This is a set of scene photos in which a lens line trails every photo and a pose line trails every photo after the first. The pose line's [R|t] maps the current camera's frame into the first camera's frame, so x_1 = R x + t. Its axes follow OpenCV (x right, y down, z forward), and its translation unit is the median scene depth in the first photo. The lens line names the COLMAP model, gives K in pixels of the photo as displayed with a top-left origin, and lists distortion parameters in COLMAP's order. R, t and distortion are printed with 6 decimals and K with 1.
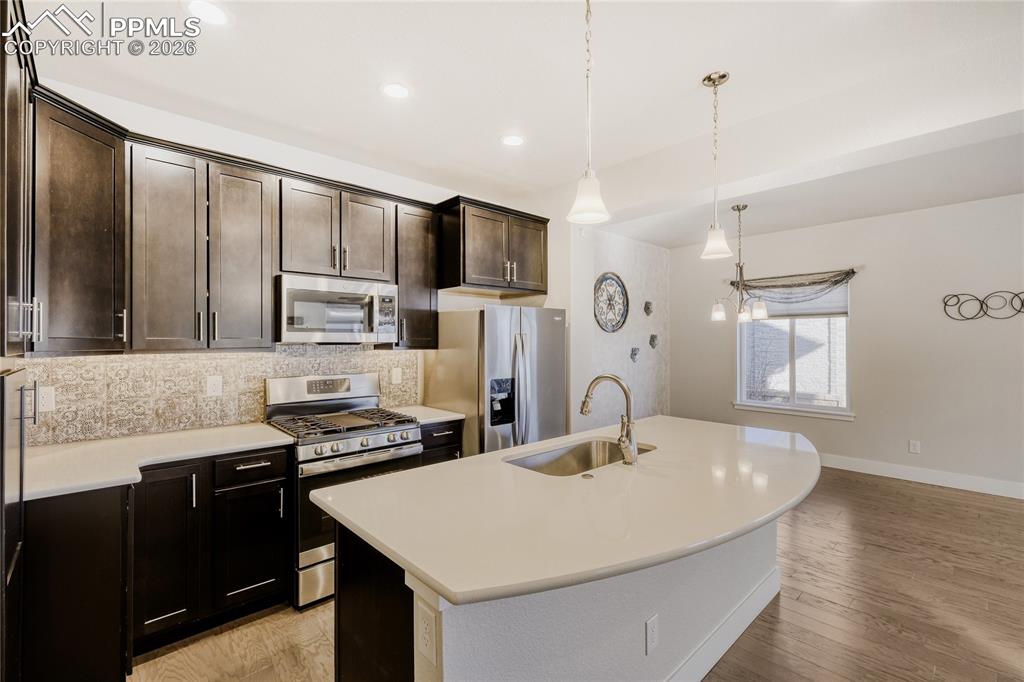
lens RADIAL K [[457.4, 0, 512.6], [0, 457.4, 348.4], [0, 0, 1]] dist [-0.000549, -0.000307]
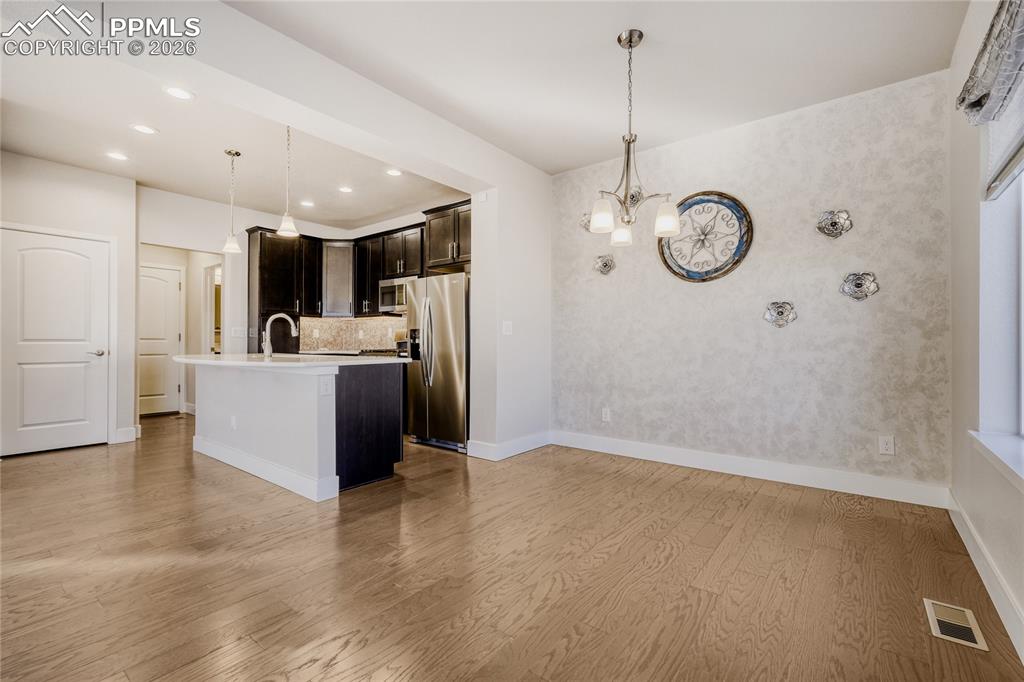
lens RADIAL K [[457.4, 0, 500.2], [0, 457.4, 341.9], [0, 0, 1]] dist [-0.000549, -0.000307]
pose [[0.129467, -0.003089, -0.991579, 1.081269], [-0.022150, 0.999737, -0.006006, 0.081957], [0.991336, 0.022741, 0.129365, 0.795905]]
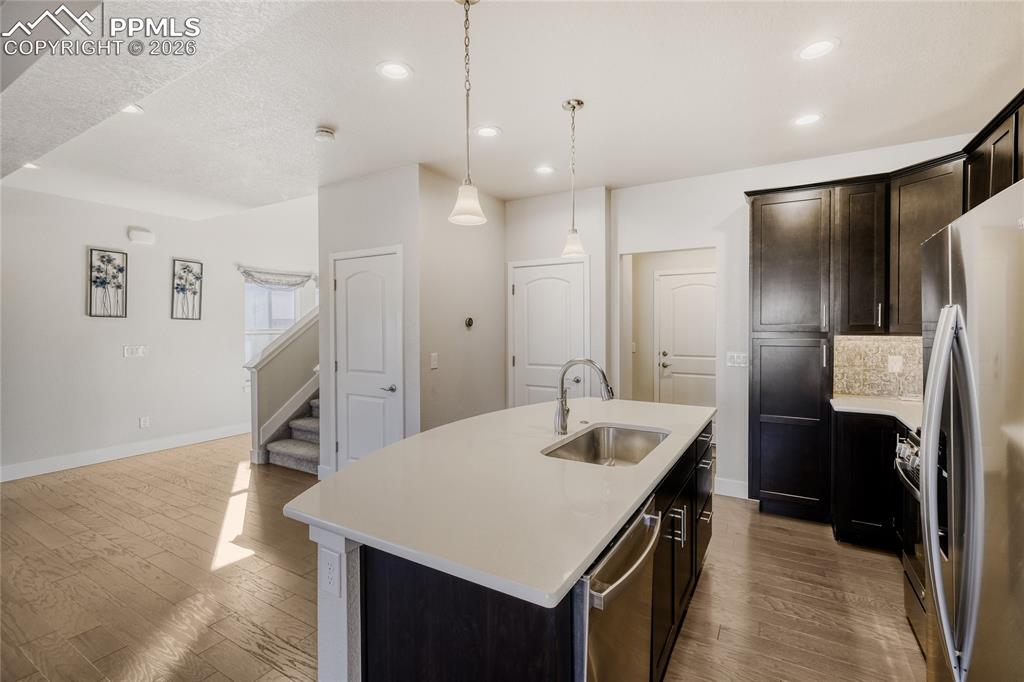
lens RADIAL K [[457.4, 0, 498.7], [0, 457.4, 331.6], [0, 0, 1]] dist [-0.000549, -0.000307]
pose [[-0.965917, -0.000445, -0.258852, 0.327973], [-0.007322, 0.999645, 0.025603, -0.010387], [0.258749, 0.026626, -0.965578, 0.946594]]
